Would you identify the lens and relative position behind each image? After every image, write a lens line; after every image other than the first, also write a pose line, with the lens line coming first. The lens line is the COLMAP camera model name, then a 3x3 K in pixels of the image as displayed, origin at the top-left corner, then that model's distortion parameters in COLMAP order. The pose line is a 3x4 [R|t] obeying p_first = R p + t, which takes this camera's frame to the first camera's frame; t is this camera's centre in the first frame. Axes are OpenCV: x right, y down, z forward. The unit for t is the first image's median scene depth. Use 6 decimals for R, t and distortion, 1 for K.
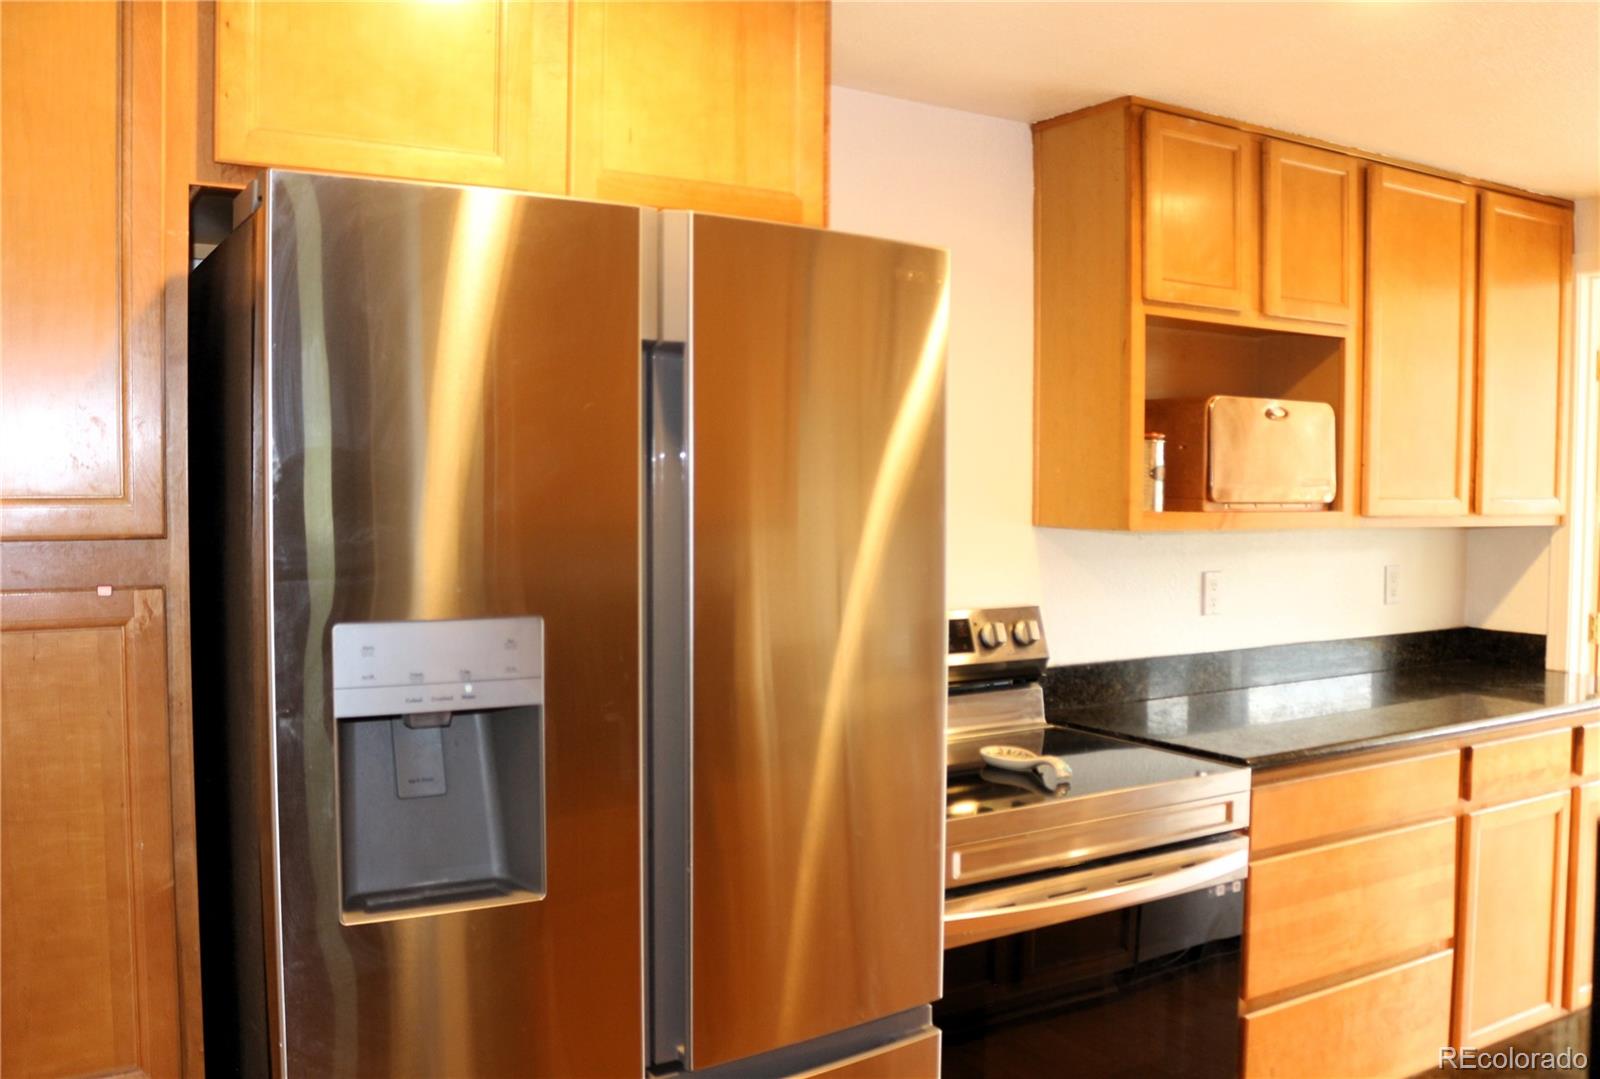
lens RADIAL K [[1363.4, 0, 800.0], [0, 1363.4, 539.5], [0, 0, 1]] dist [-0.143789, 0.118466]
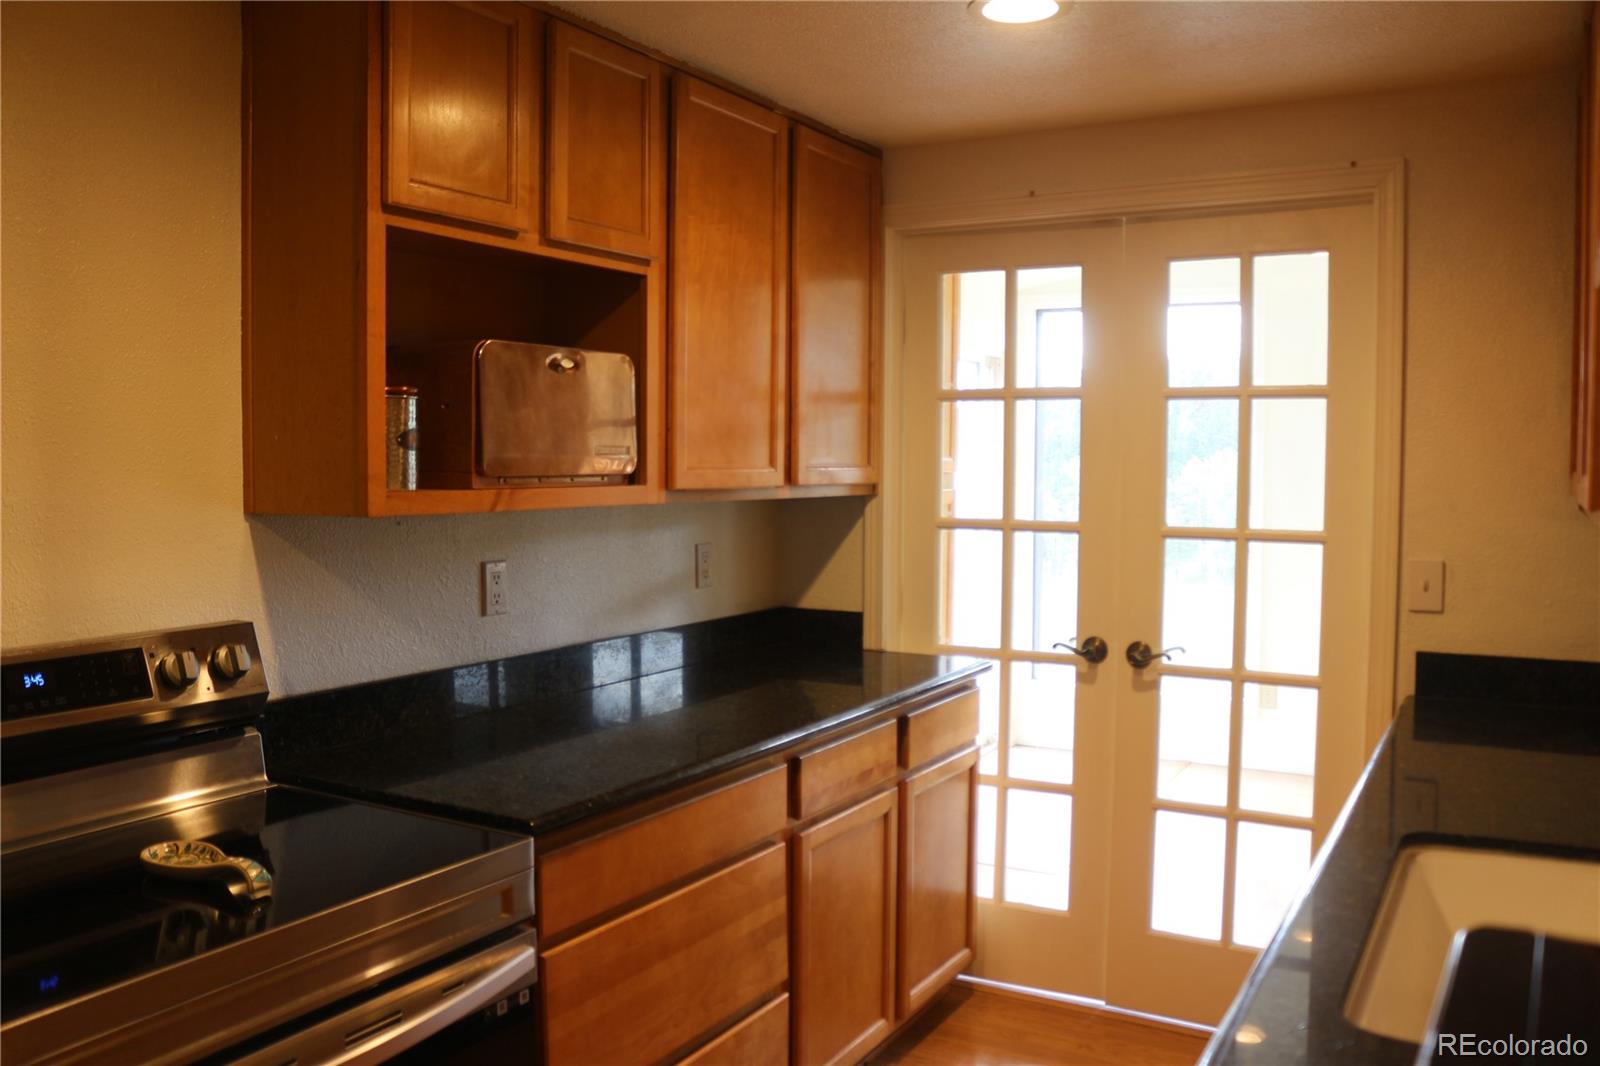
lens RADIAL K [[1305.6, 0, 800.0], [0, 1305.6, 533.0], [0, 0, 1]] dist [-0.134217, -0.001670]
pose [[0.879780, -0.031005, 0.474369, 0.111295], [0.021255, 0.999438, 0.025904, -0.010587], [-0.474905, -0.012707, 0.879945, 0.254760]]
